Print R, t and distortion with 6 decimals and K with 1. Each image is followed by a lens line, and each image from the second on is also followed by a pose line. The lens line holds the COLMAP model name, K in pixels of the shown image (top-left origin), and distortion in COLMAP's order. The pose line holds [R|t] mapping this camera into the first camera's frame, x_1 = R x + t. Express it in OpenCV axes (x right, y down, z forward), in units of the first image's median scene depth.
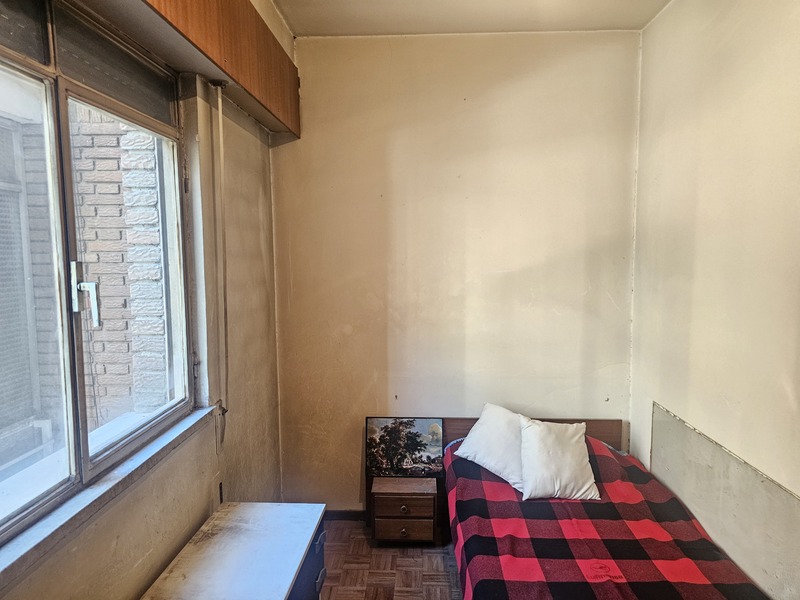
lens RADIAL K [[530.7, 0, 400.4], [0, 530.7, 289.4], [0, 0, 1]] dist [0.058498, -0.048017]
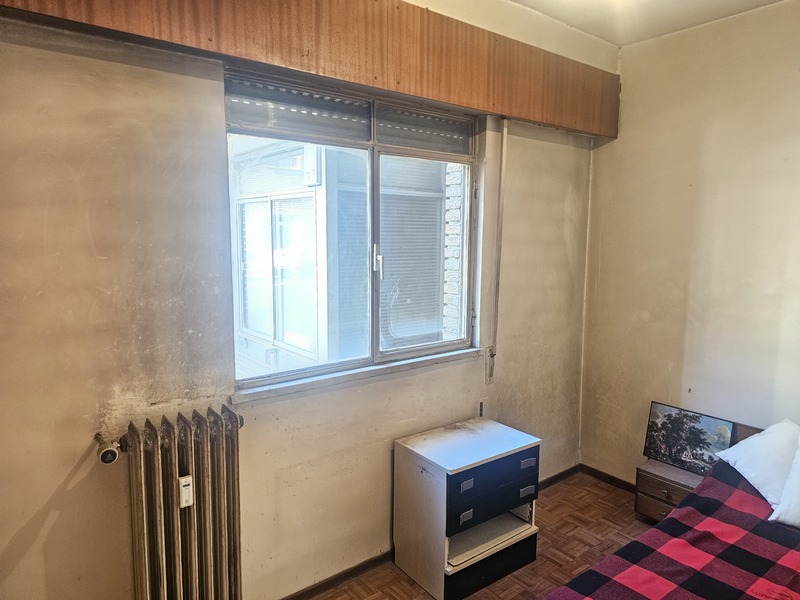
lens RADIAL K [[530.7, 0, 400.4], [0, 530.7, 289.4], [0, 0, 1]] dist [0.058498, -0.048017]
pose [[0.650685, 0.090915, -0.753886, 0.393704], [-0.072134, 0.995718, 0.057820, -0.003038], [0.755914, 0.016758, 0.654456, -0.064045]]
